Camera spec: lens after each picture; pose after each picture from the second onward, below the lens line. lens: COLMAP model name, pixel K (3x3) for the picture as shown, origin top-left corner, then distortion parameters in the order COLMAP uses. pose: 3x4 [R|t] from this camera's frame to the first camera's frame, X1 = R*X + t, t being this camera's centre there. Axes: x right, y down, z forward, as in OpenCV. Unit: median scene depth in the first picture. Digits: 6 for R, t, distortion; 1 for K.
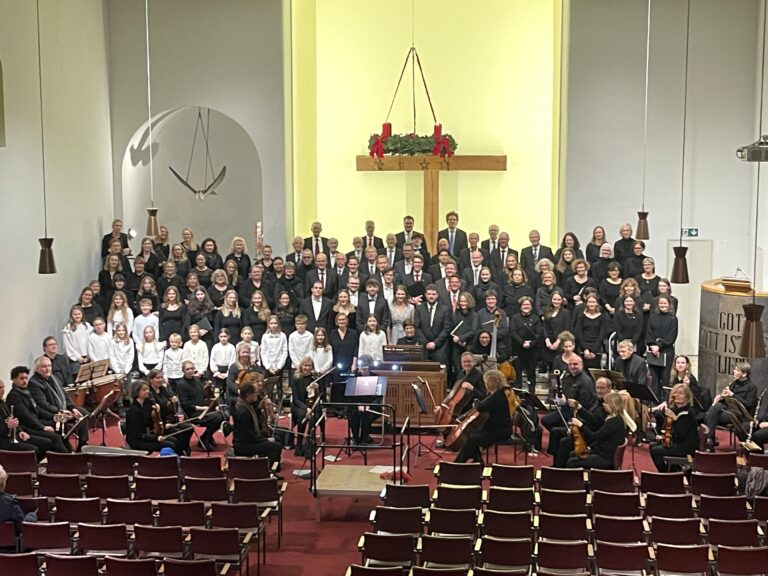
lens RADIAL K [[1360.6, 0, 380.4], [0, 1360.6, 283.4], [0, 0, 1]] dist [0.083751, 0.000000]
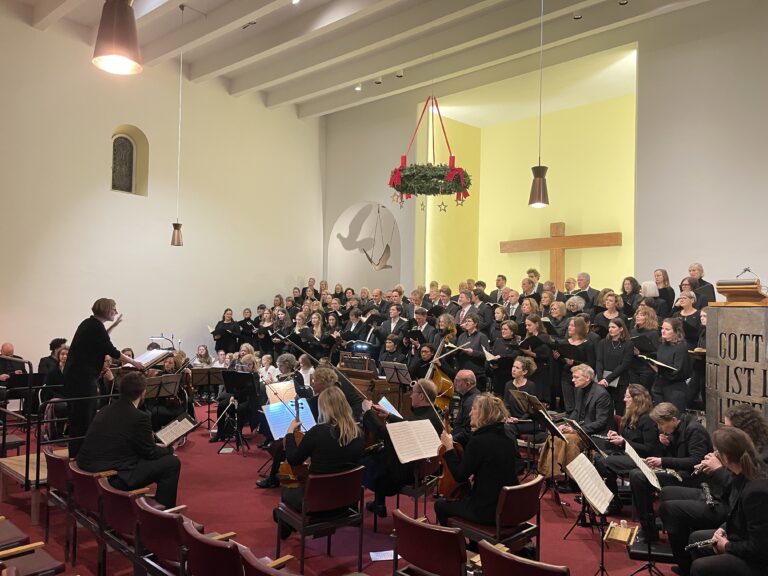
lens RADIAL K [[587.9, 0, 382.8], [0, 587.9, 294.6], [0, 0, 1]] dist [0.065216, -0.057776]
pose [[0.820159, 0.004539, -0.572118, 0.232033], [-0.104168, 0.984439, -0.141520, 0.051700], [0.562573, 0.175665, 0.807870, 0.541050]]
